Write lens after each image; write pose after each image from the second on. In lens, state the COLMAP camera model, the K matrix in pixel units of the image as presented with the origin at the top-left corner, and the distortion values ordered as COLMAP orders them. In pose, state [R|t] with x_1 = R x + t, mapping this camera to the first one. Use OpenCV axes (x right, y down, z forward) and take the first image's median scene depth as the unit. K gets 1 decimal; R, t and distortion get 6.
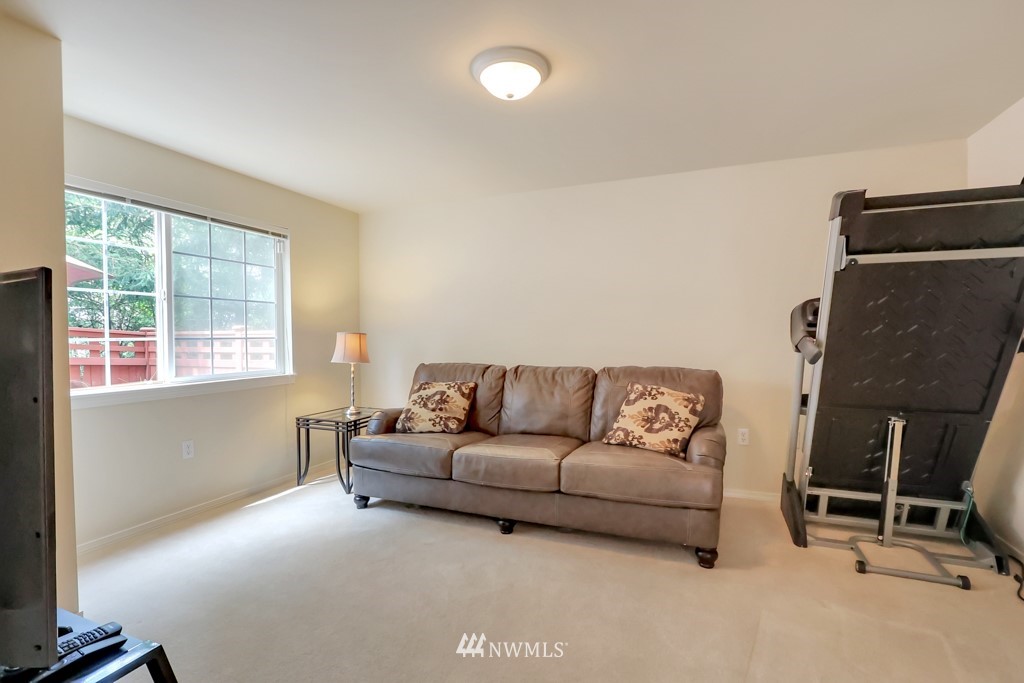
lens RADIAL K [[481.8, 0, 497.8], [0, 481.8, 350.4], [0, 0, 1]] dist [0.000204, 0.000435]
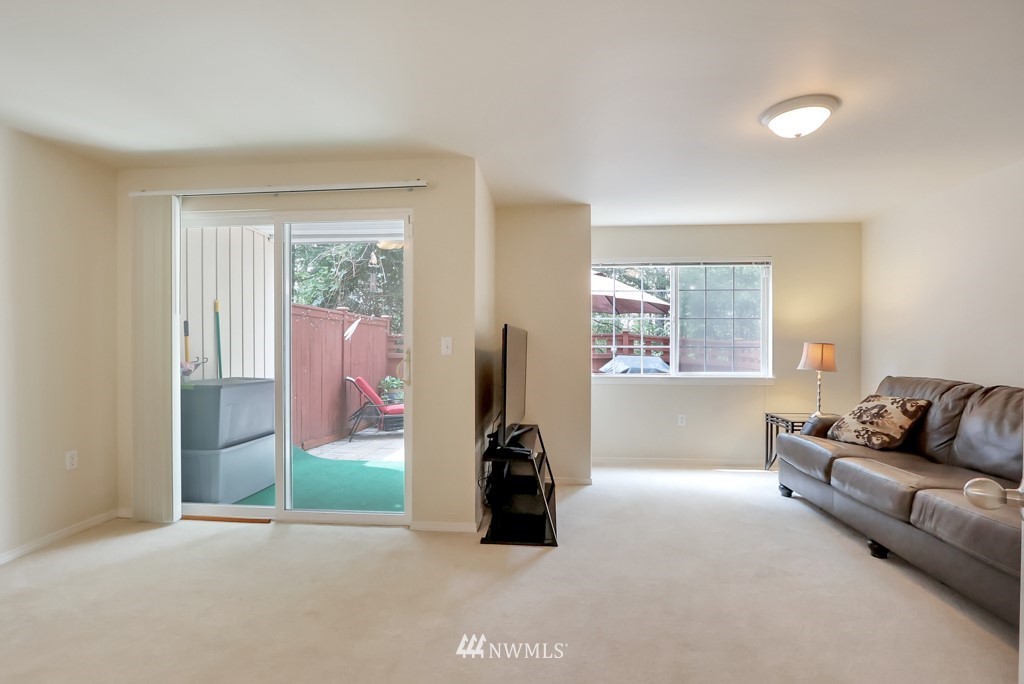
lens RADIAL K [[481.8, 0, 497.8], [0, 481.8, 350.9], [0, 0, 1]] dist [0.000204, 0.000435]
pose [[0.290236, 0.018894, -0.956769, 0.573084], [-0.037742, 0.999253, 0.008284, -0.000619], [0.956211, 0.033706, 0.290732, 0.007674]]
